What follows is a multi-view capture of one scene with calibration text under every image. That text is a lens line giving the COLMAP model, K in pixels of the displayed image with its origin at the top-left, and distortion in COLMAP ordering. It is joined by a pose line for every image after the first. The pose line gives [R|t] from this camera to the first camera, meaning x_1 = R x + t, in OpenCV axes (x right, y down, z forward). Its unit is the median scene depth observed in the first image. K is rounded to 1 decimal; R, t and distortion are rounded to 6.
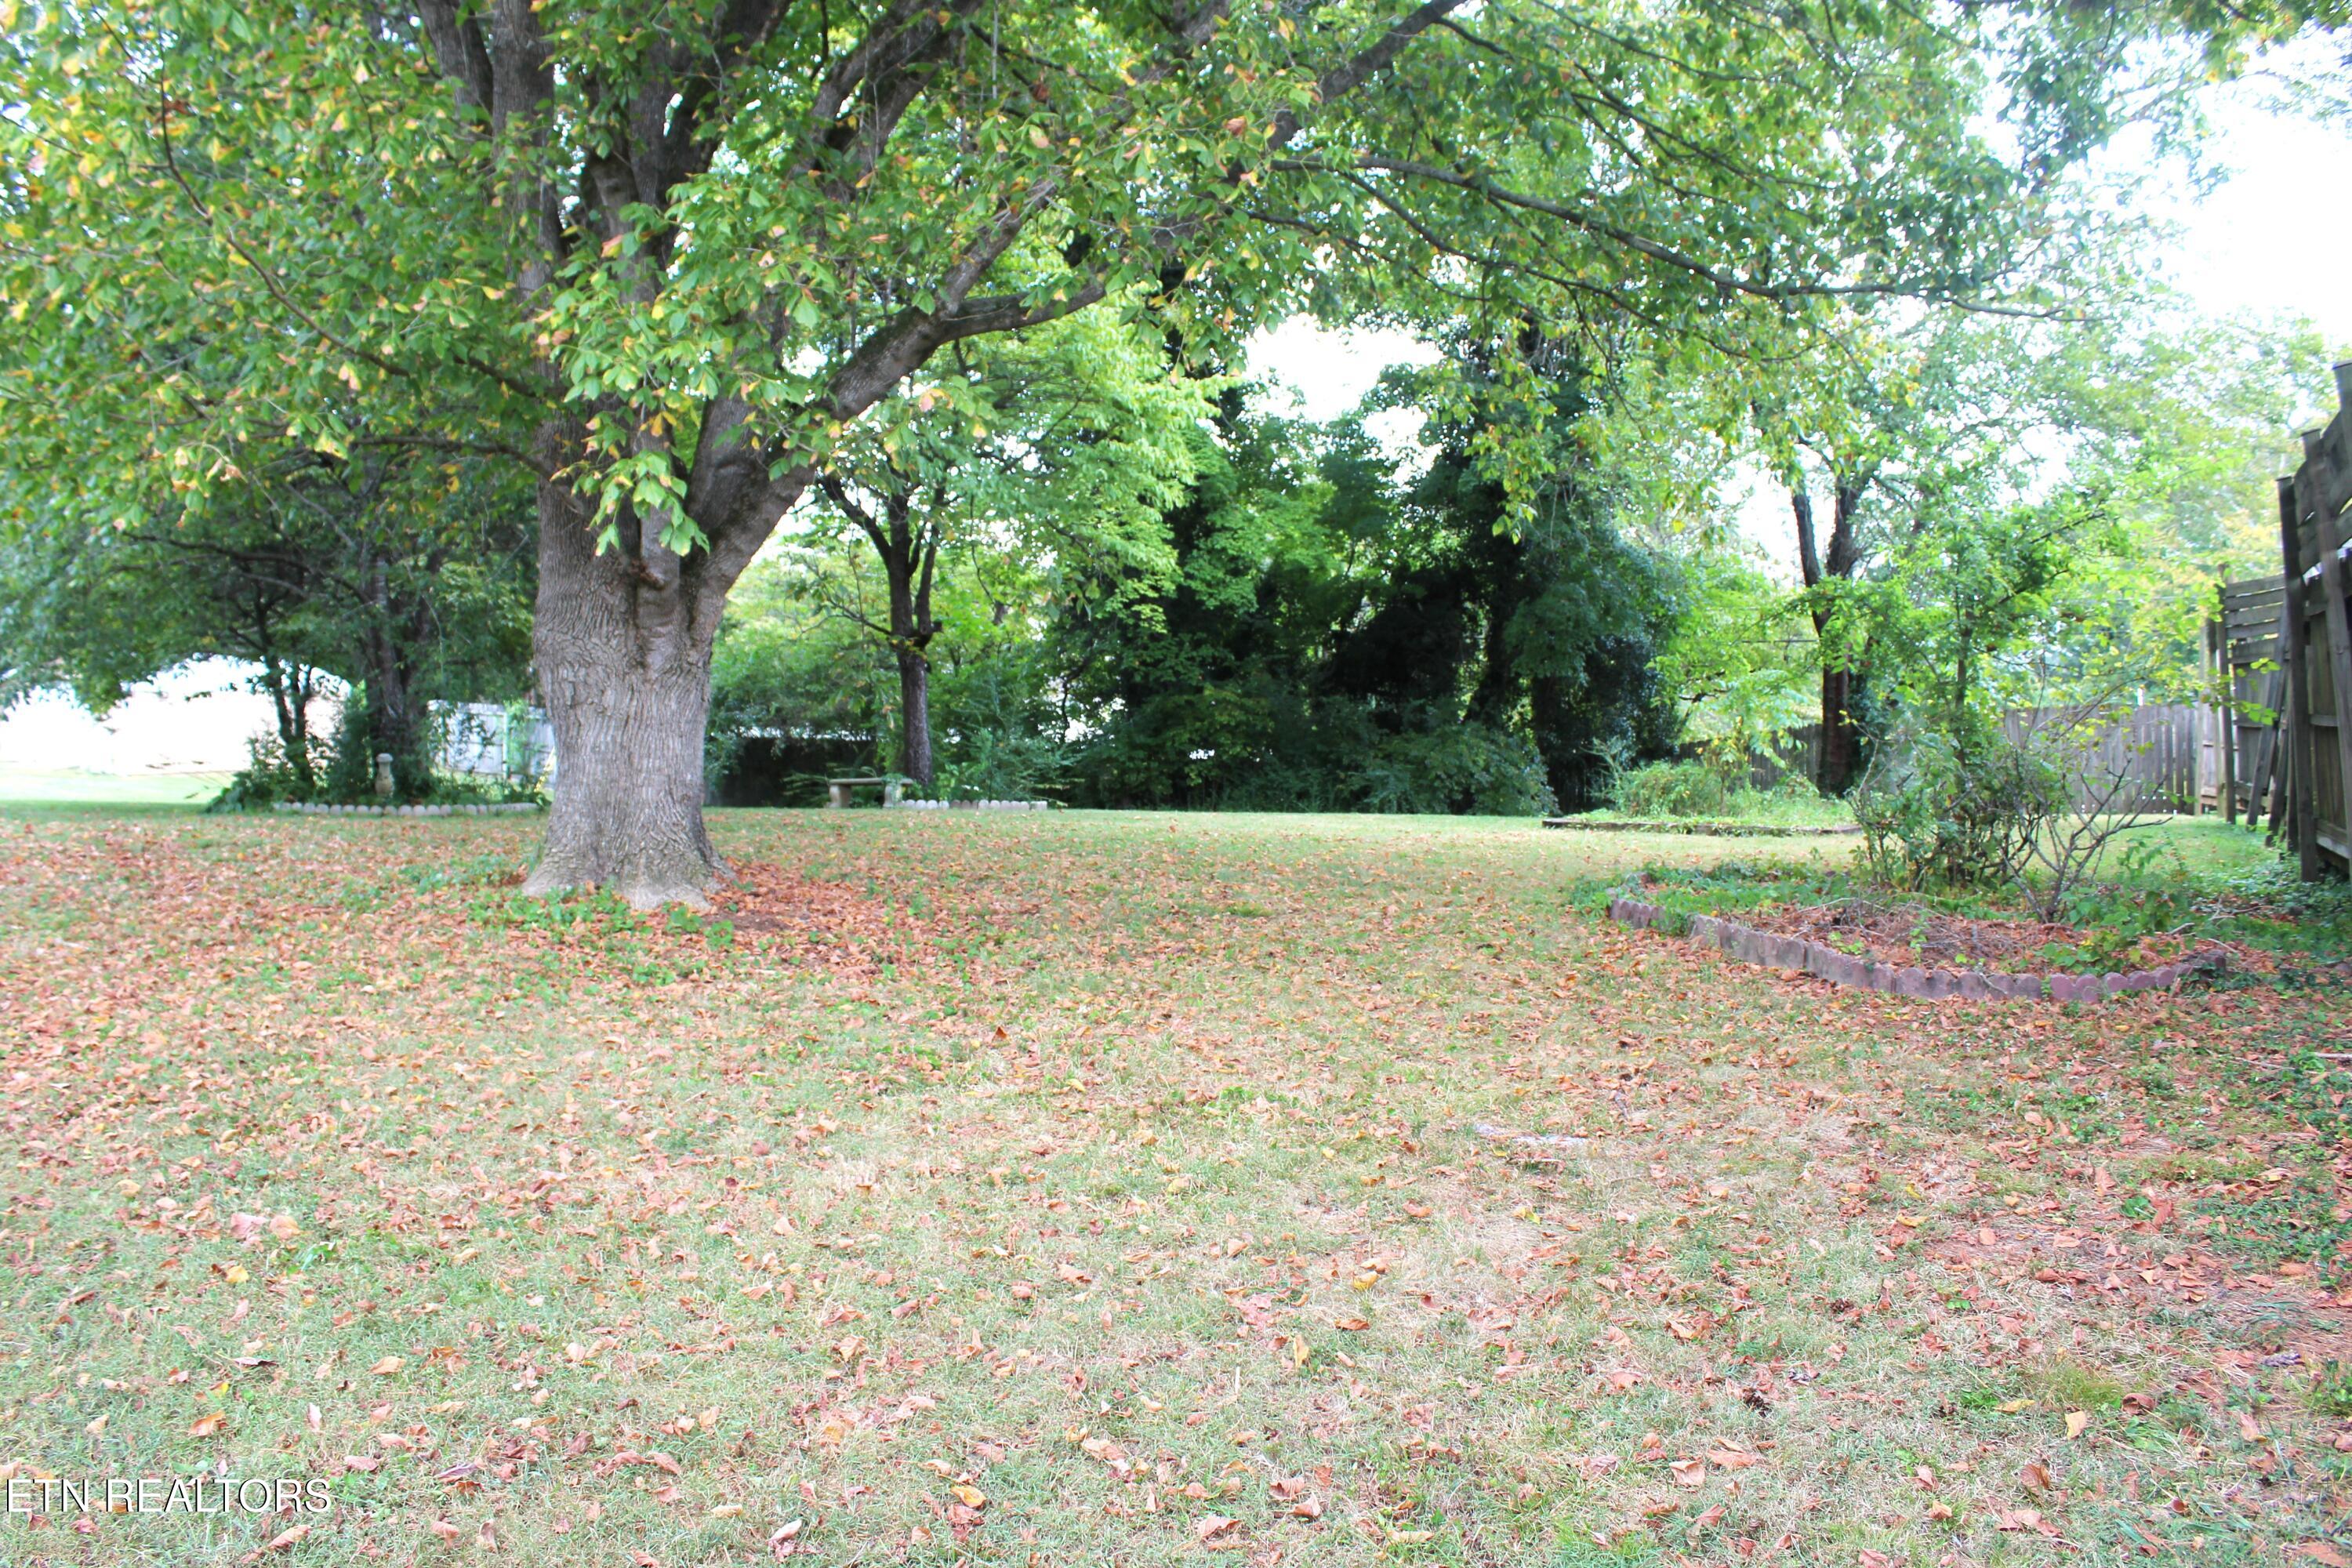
lens RADIAL K [[1985.8, 0, 1141.9], [0, 1985.8, 781.7], [0, 0, 1]] dist [-0.150543, 0.143724]
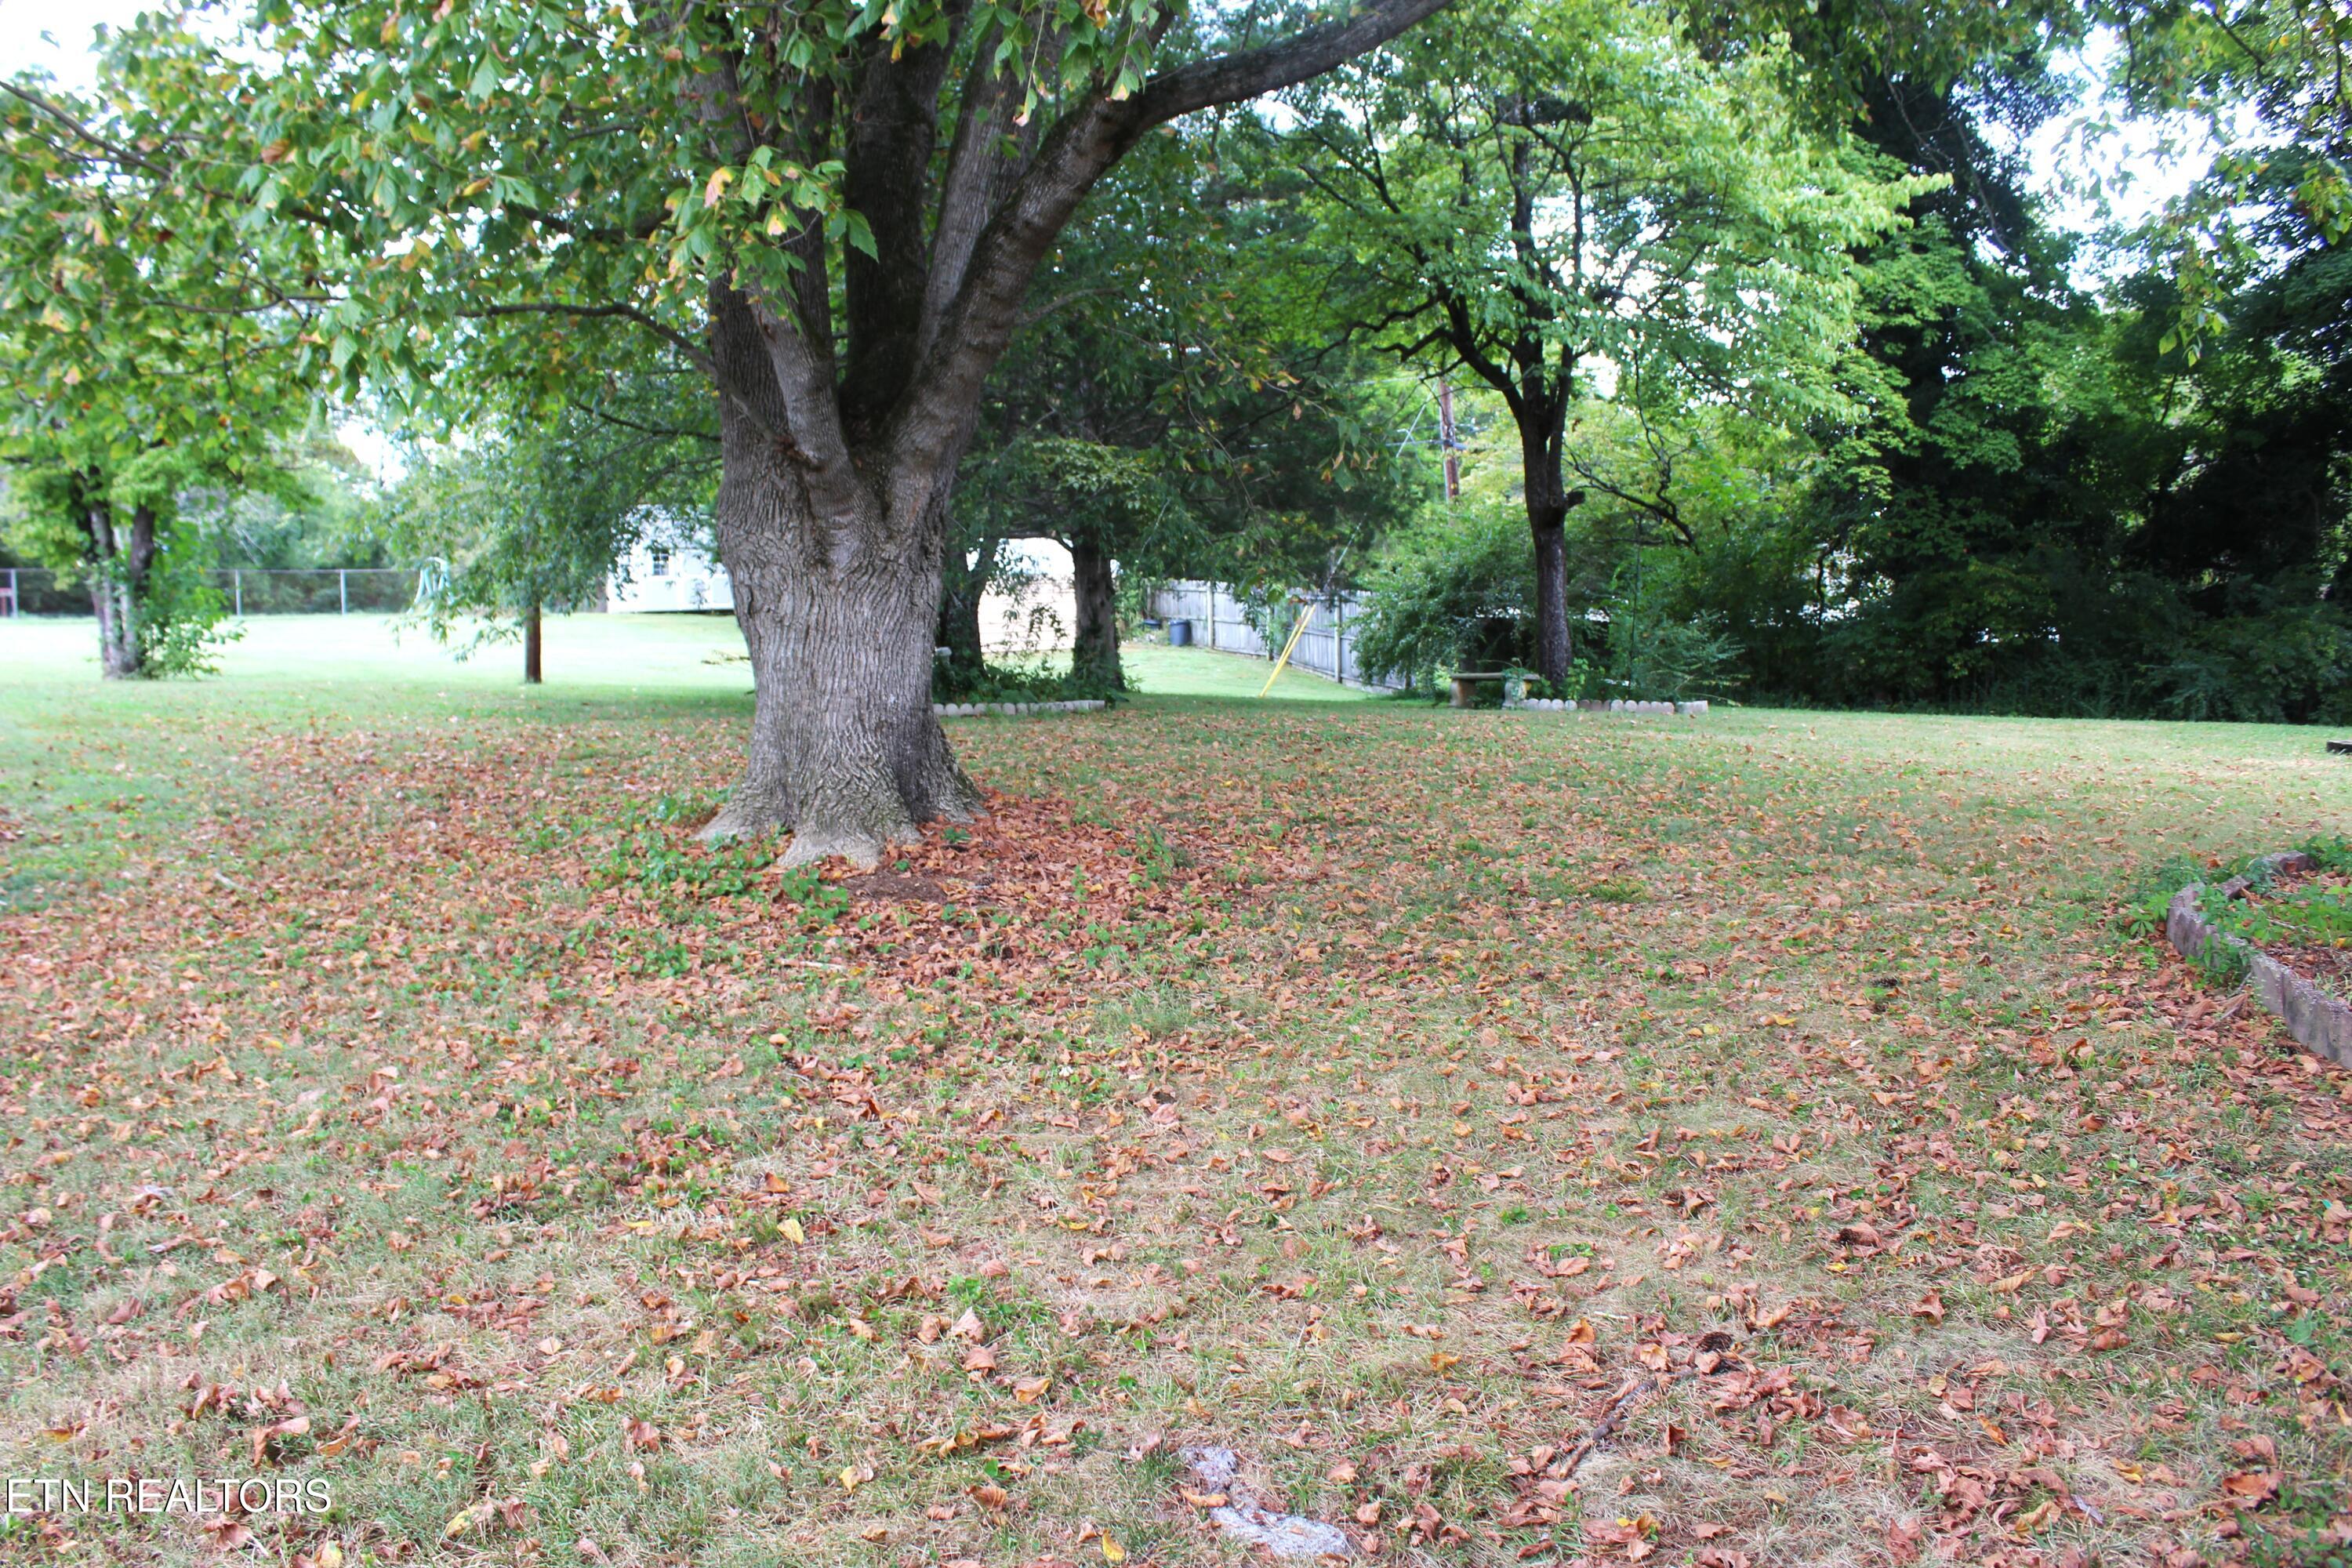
lens RADIAL K [[1985.8, 0, 1141.9], [0, 1985.8, 781.7], [0, 0, 1]] dist [-0.150543, 0.143724]
pose [[0.896610, 0.033015, -0.441588, 0.095069], [-0.004308, 0.997820, 0.065854, -0.009069], [0.442800, -0.057143, 0.894798, 0.123152]]
